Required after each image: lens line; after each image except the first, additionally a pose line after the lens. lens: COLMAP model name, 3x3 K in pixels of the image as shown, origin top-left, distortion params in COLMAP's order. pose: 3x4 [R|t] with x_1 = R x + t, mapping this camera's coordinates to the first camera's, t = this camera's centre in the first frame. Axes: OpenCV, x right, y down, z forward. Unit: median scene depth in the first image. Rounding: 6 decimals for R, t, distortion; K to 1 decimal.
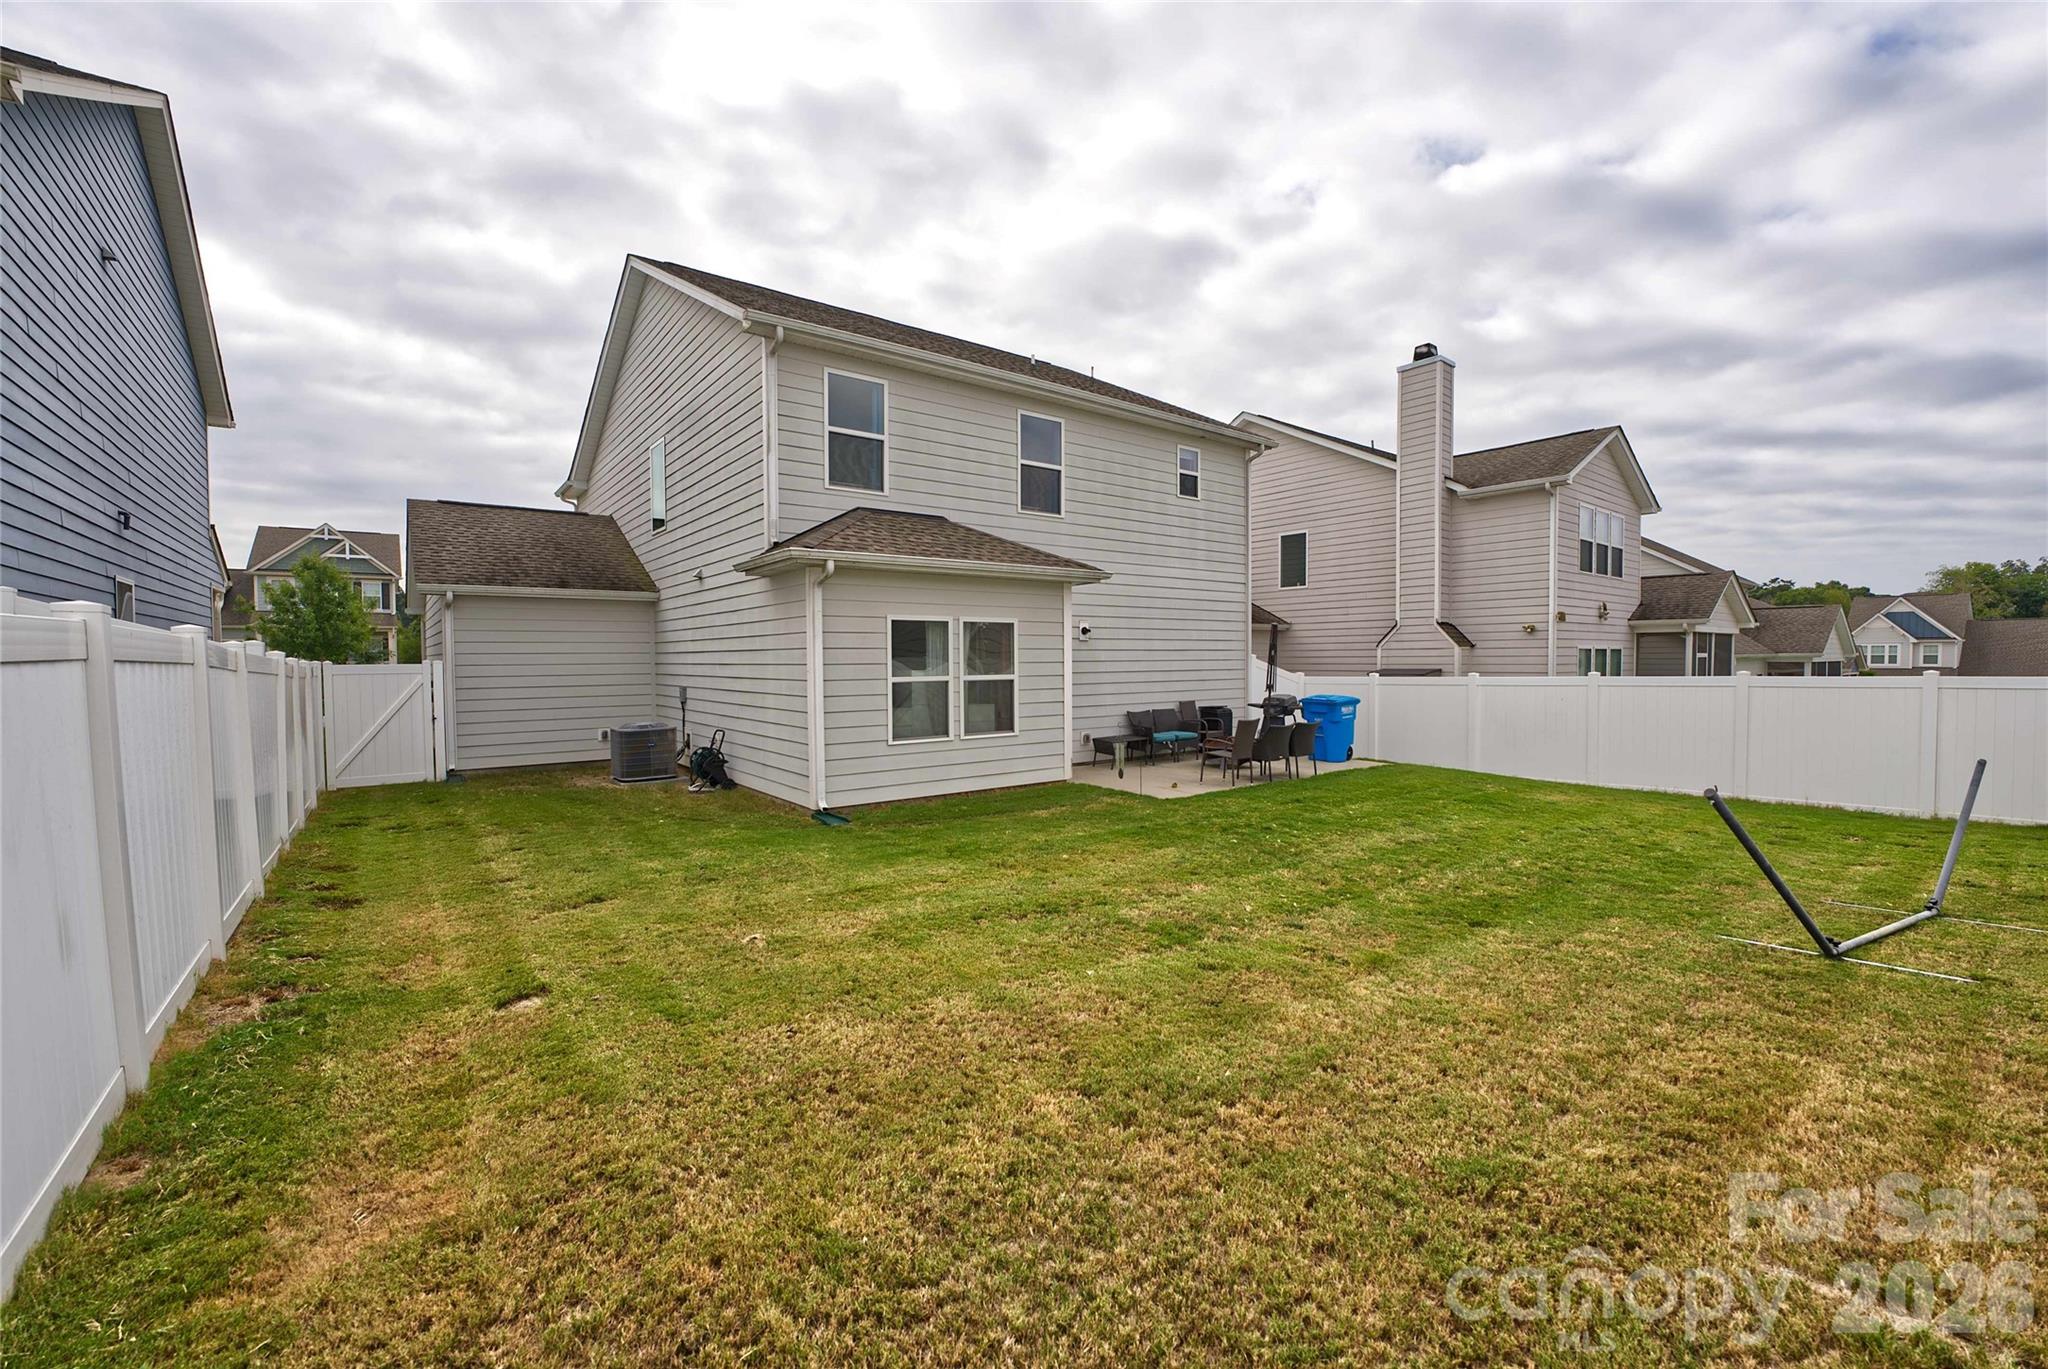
lens RADIAL K [[835.8, 0, 1021.7], [0, 835.8, 691.3], [0, 0, 1]] dist [-0.038584, 0.004122]
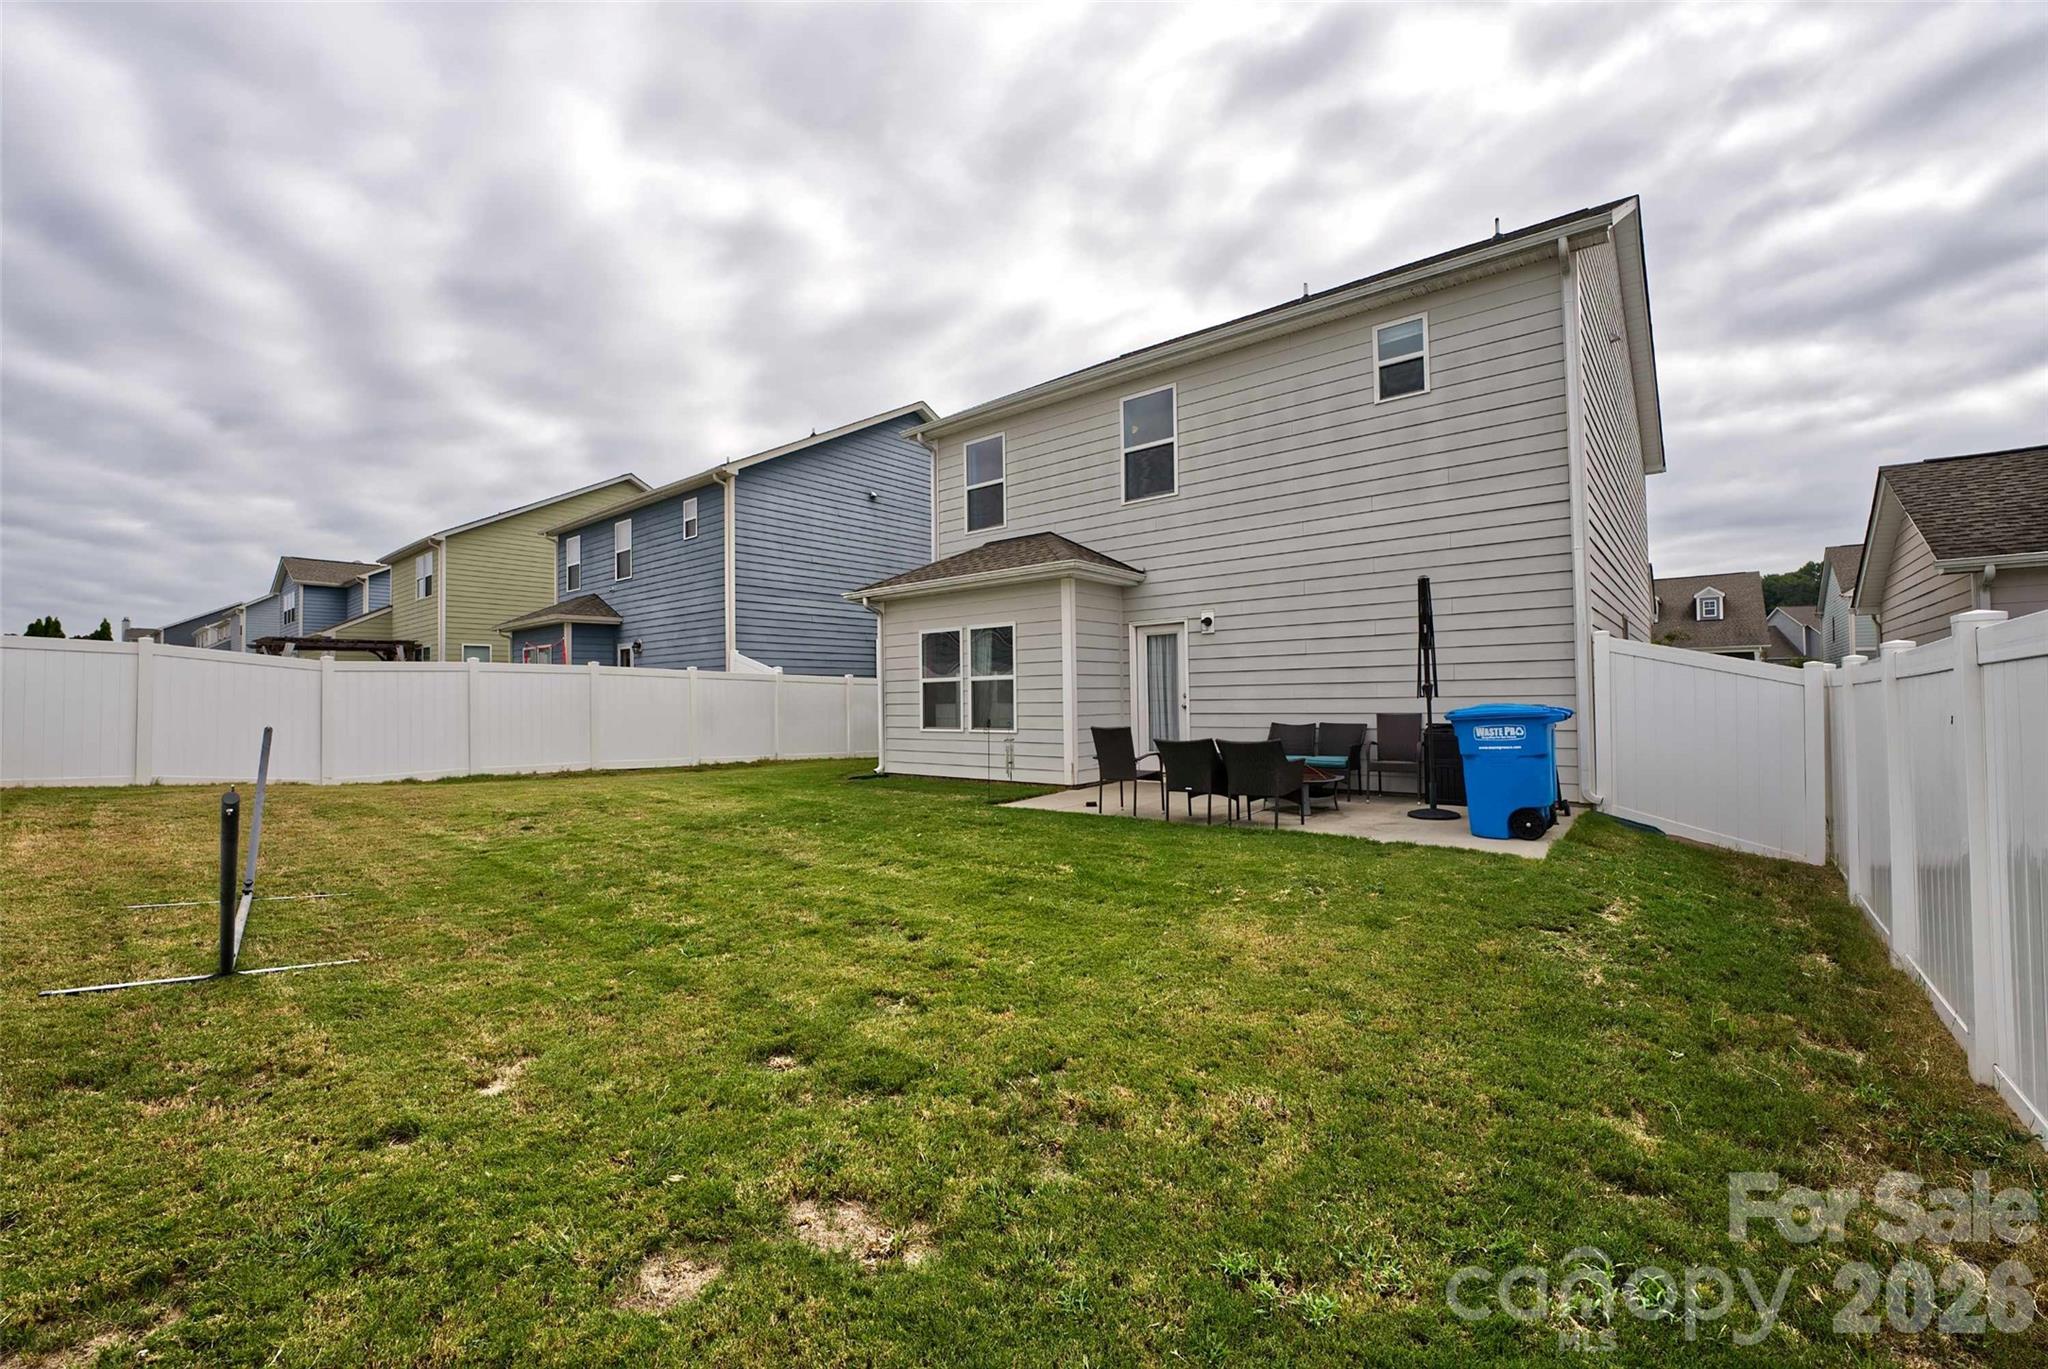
lens RADIAL K [[835.8, 0, 1021.7], [0, 835.8, 691.3], [0, 0, 1]] dist [-0.038584, 0.004122]
pose [[0.218922, -0.006647, -0.975720, 1.017636], [-0.025191, 0.999605, -0.012462, 0.013324], [0.975417, 0.027308, 0.218668, 0.780563]]
